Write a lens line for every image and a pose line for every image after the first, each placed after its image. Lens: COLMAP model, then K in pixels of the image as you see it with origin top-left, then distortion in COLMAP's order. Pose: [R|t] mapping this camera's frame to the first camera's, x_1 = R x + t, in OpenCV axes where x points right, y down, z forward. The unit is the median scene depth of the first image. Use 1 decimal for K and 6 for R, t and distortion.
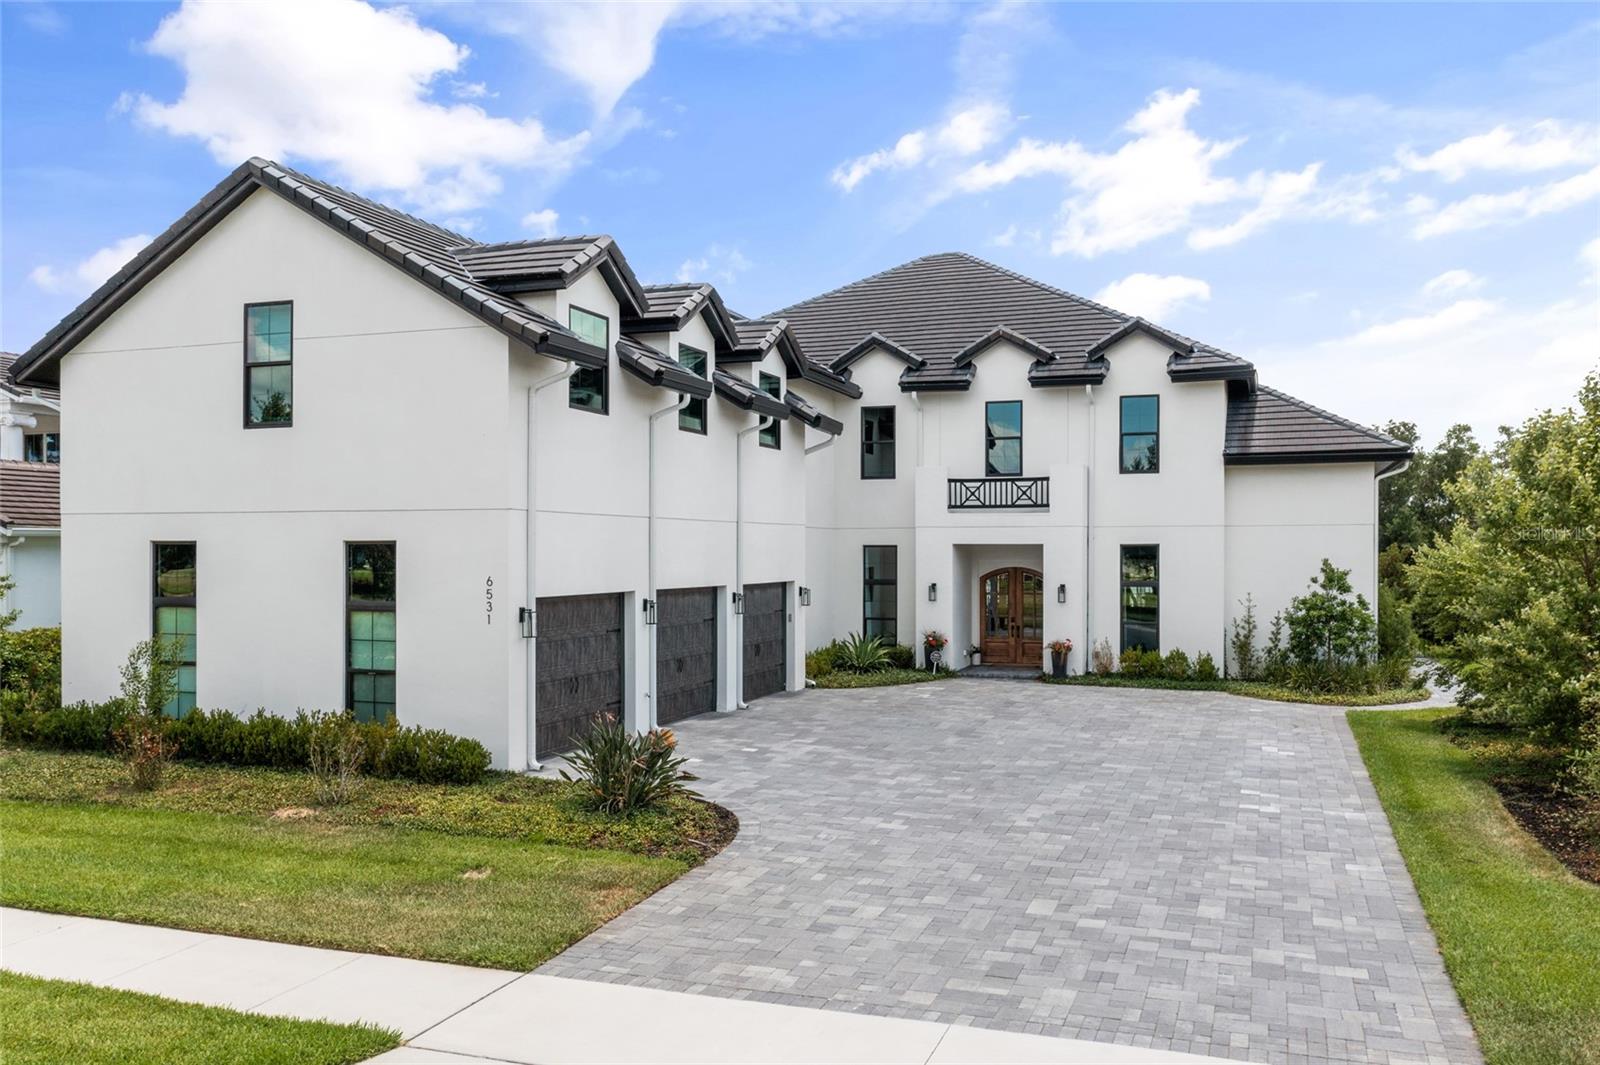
lens RADIAL K [[1292.1, 0, 810.8], [0, 1292.1, 537.4], [0, 0, 1]] dist [-0.000473, 0.000272]
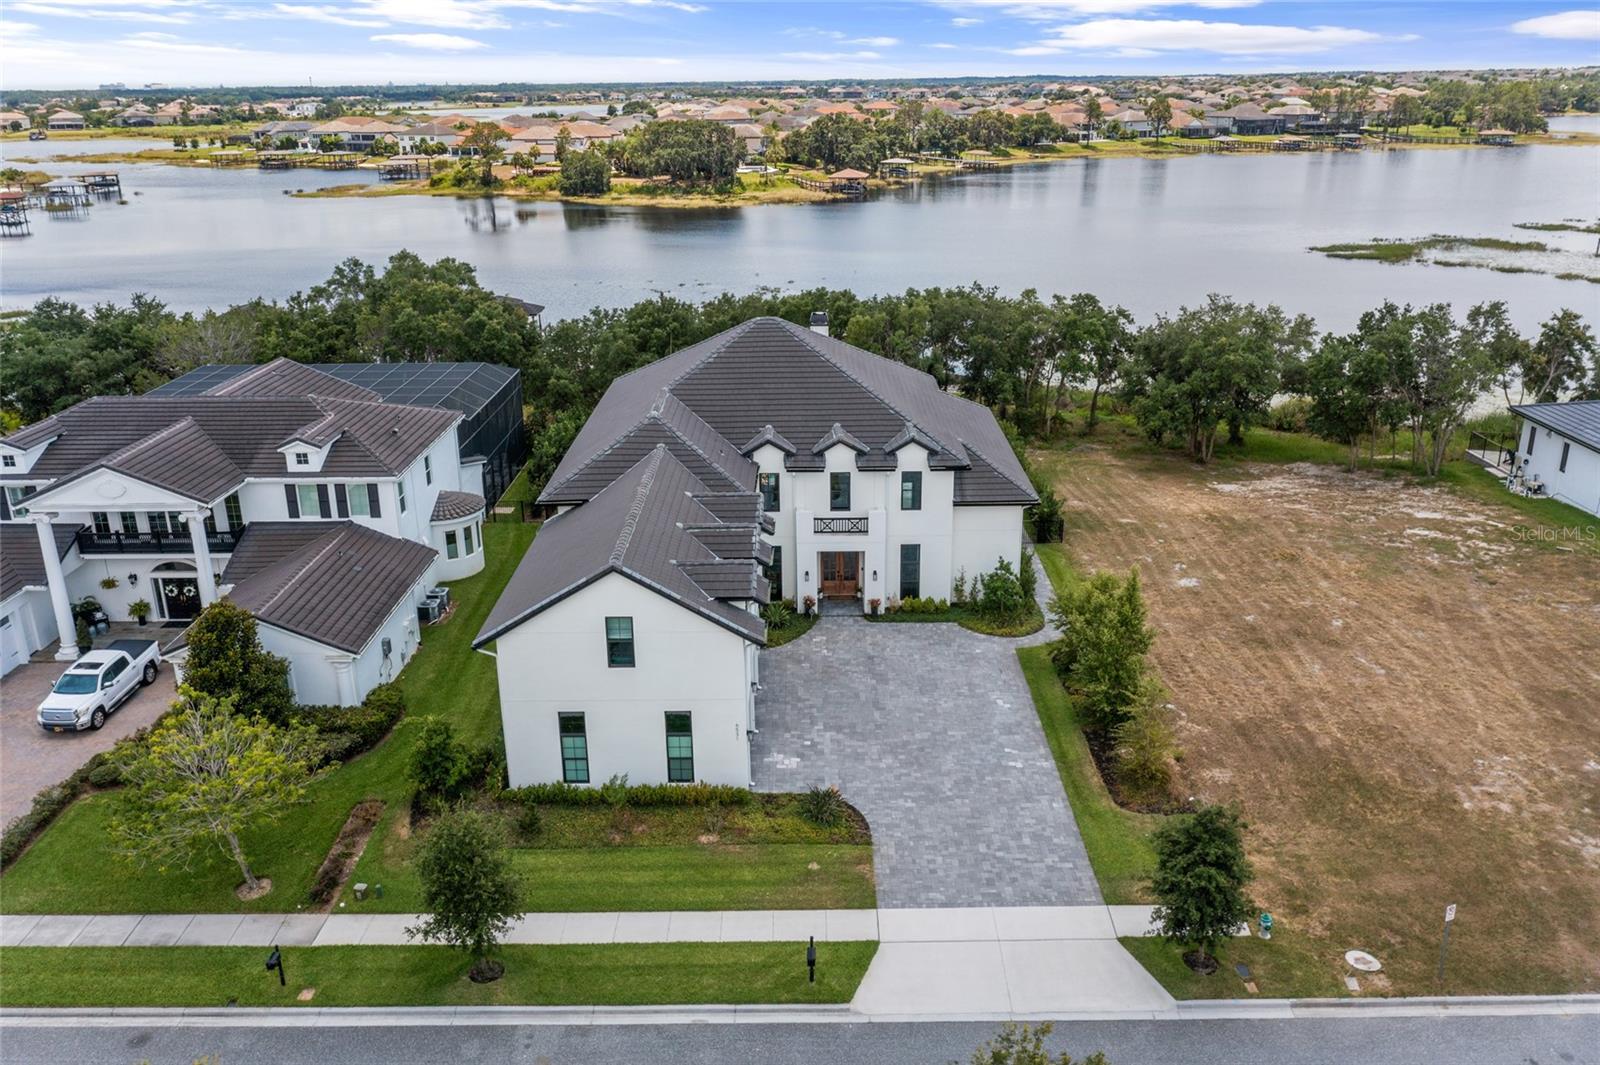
lens RADIAL K [[1266.7, 0, 805.2], [0, 1266.7, 529.3], [0, 0, 1]] dist [0.000067, -0.001750]
pose [[0.941834, -0.122394, 0.313000, -0.783725], [0.008230, 0.939448, 0.342593, -1.075088], [-0.335979, -0.320090, 0.885811, -1.009732]]
